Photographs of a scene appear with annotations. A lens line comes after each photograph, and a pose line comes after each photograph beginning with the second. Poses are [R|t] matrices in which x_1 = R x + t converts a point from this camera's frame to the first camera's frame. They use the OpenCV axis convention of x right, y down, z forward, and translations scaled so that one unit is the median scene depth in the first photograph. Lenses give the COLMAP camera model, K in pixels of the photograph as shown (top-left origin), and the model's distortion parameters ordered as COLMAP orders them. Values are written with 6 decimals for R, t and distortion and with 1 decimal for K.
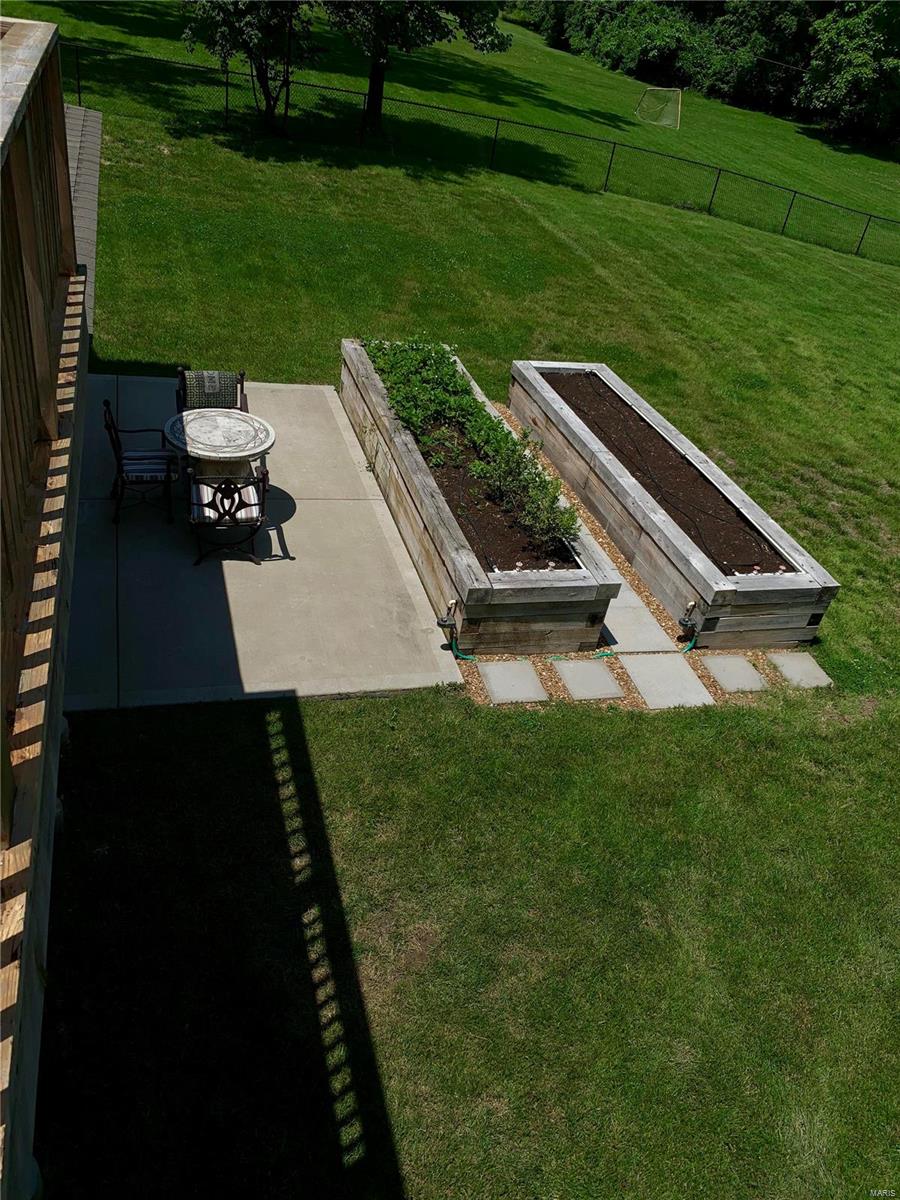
lens RADIAL K [[912.6, 0, 462.2], [0, 912.6, 592.5], [0, 0, 1]] dist [0.031679, -0.040603]
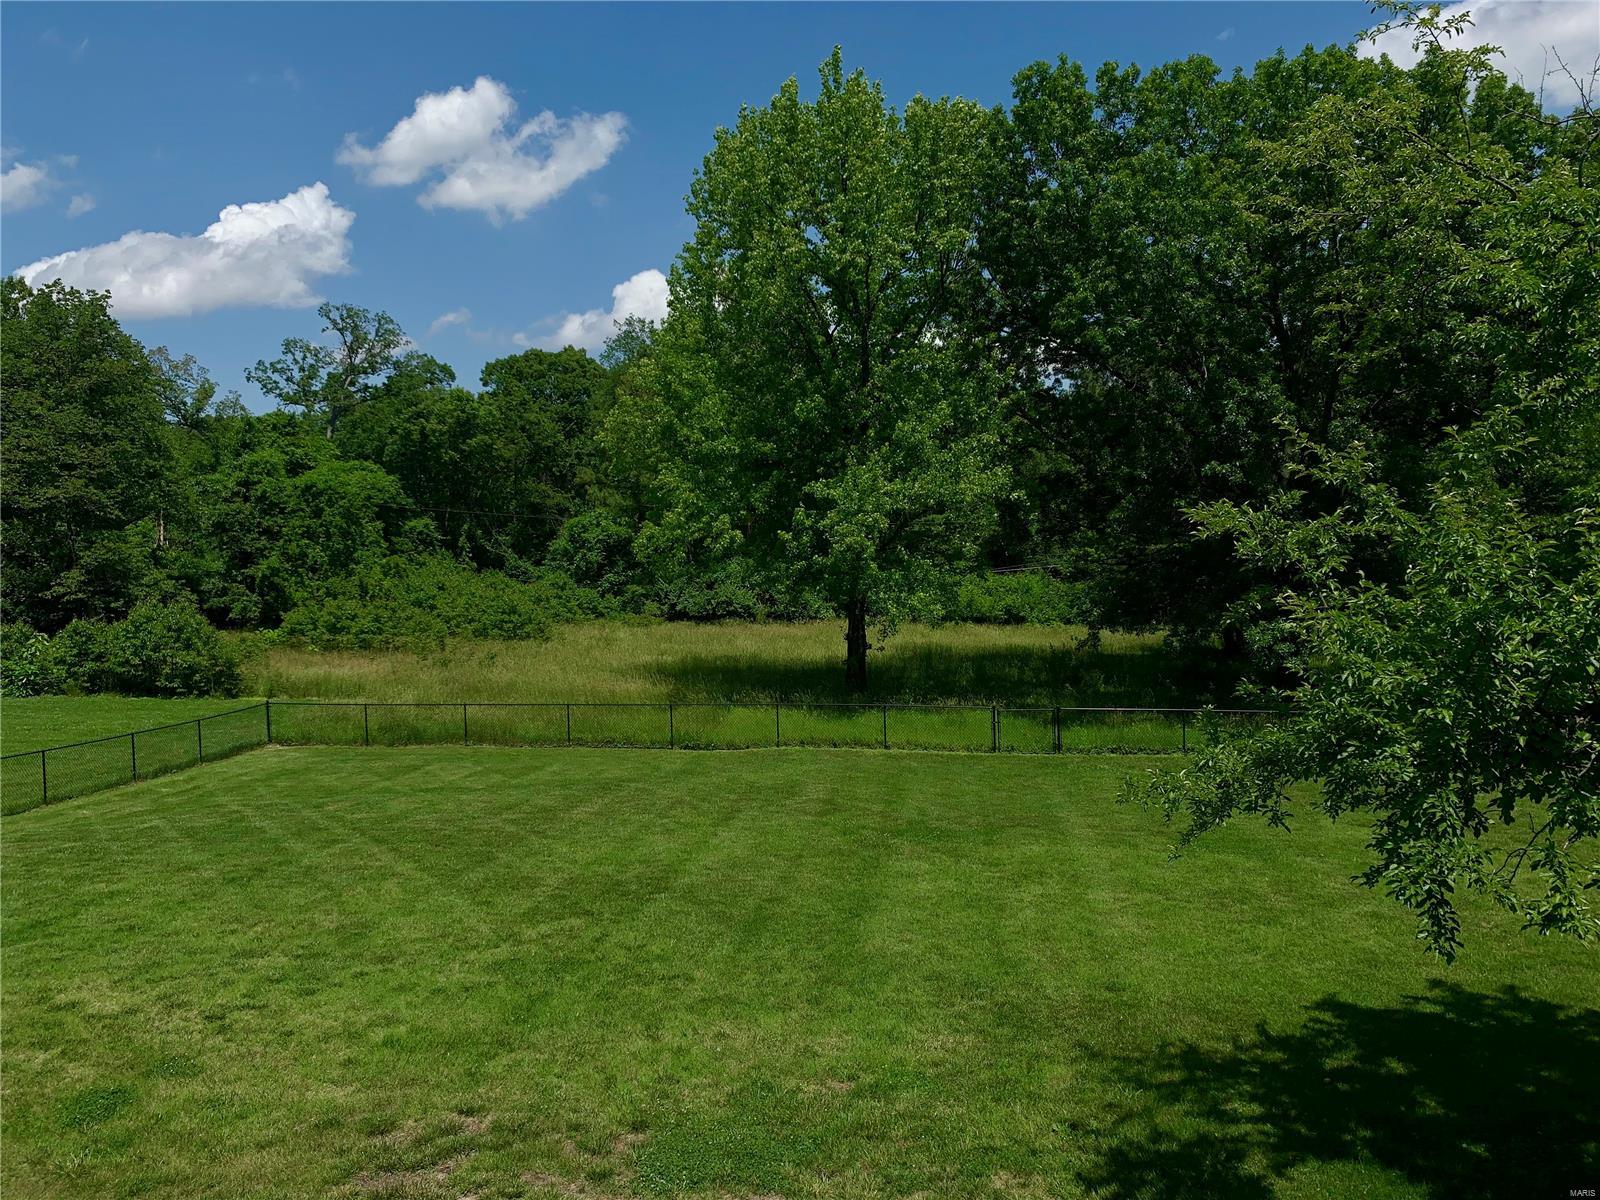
lens RADIAL K [[1216.7, 0, 795.1], [0, 1216.7, 598.6], [0, 0, 1]] dist [0.031679, -0.040603]
pose [[0.397621, -0.231861, 0.887771, -0.113475], [0.592421, 0.803720, -0.055429, -0.231113], [-0.700667, 0.547974, 0.456935, 0.273009]]
